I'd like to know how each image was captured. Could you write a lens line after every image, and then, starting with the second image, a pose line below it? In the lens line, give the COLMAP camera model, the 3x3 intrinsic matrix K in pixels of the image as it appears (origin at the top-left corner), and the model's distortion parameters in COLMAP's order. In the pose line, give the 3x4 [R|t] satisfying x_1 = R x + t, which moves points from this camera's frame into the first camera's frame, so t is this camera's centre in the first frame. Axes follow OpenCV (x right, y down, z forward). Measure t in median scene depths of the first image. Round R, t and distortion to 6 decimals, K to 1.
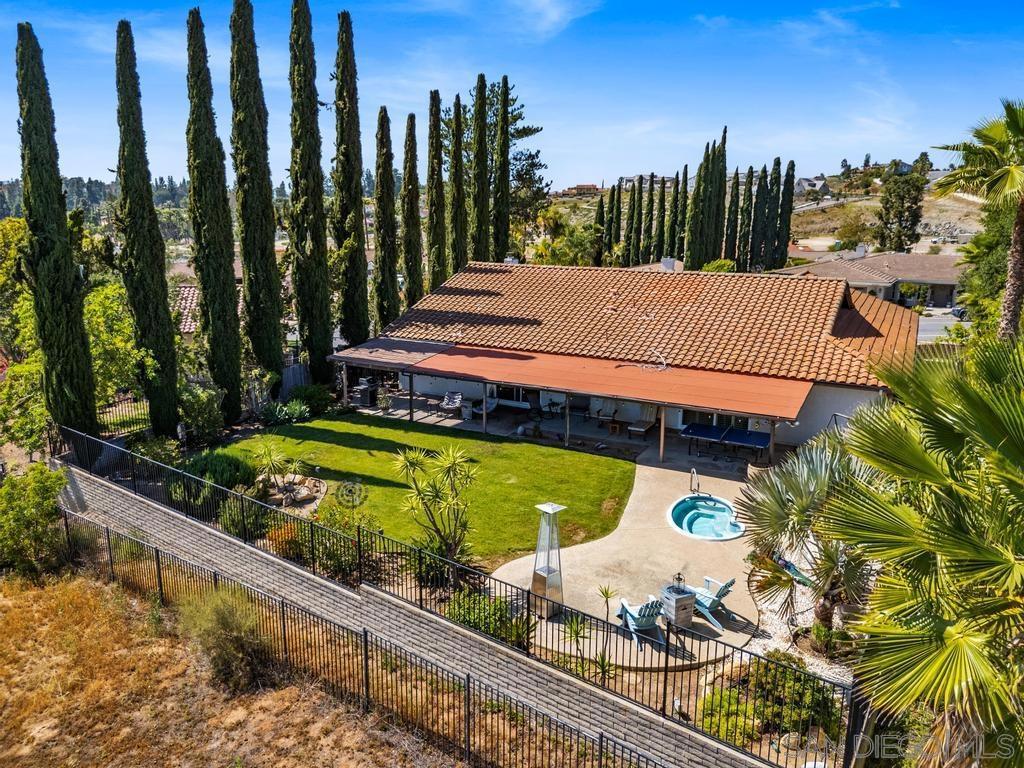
lens RADIAL K [[751.3, 0, 512.0], [0, 751.3, 384.0], [0, 0, 1]] dist [0.057461, -0.046878]
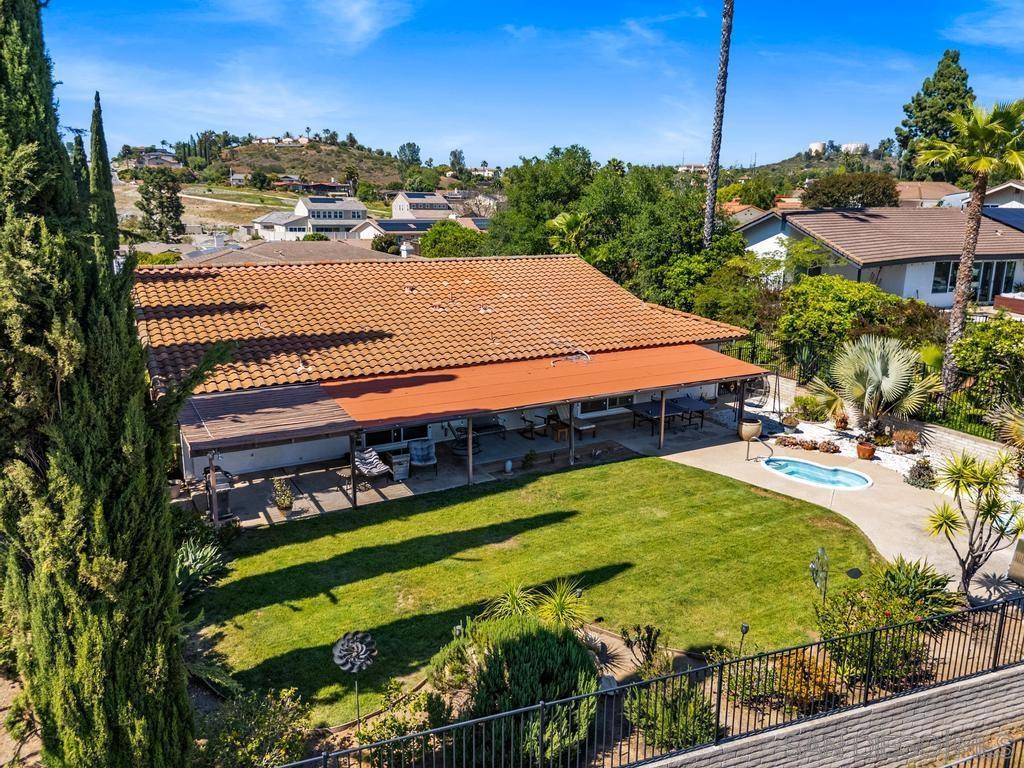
lens RADIAL K [[756.3, 0, 512.0], [0, 756.3, 384.0], [0, 0, 1]] dist [0.054316, -0.047422]
pose [[0.538618, -0.195407, 0.819577, -0.577913], [0.188803, 0.975989, 0.108620, -0.100118], [-0.821124, 0.096234, 0.562579, 0.515312]]
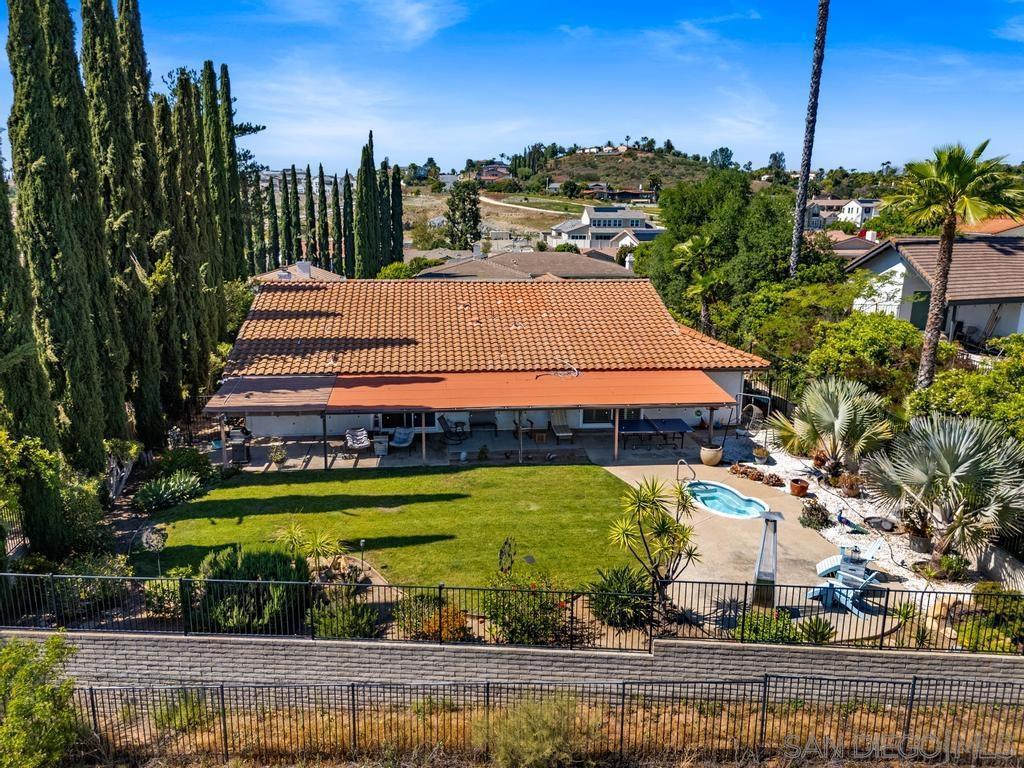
lens RADIAL K [[751.3, 0, 512.0], [0, 751.3, 384.0], [0, 0, 1]] dist [0.057461, -0.046878]
pose [[0.828998, -0.127920, 0.544426, -0.419650], [0.125717, 0.991199, 0.041466, -0.057507], [-0.544939, 0.034068, 0.837783, 0.152594]]
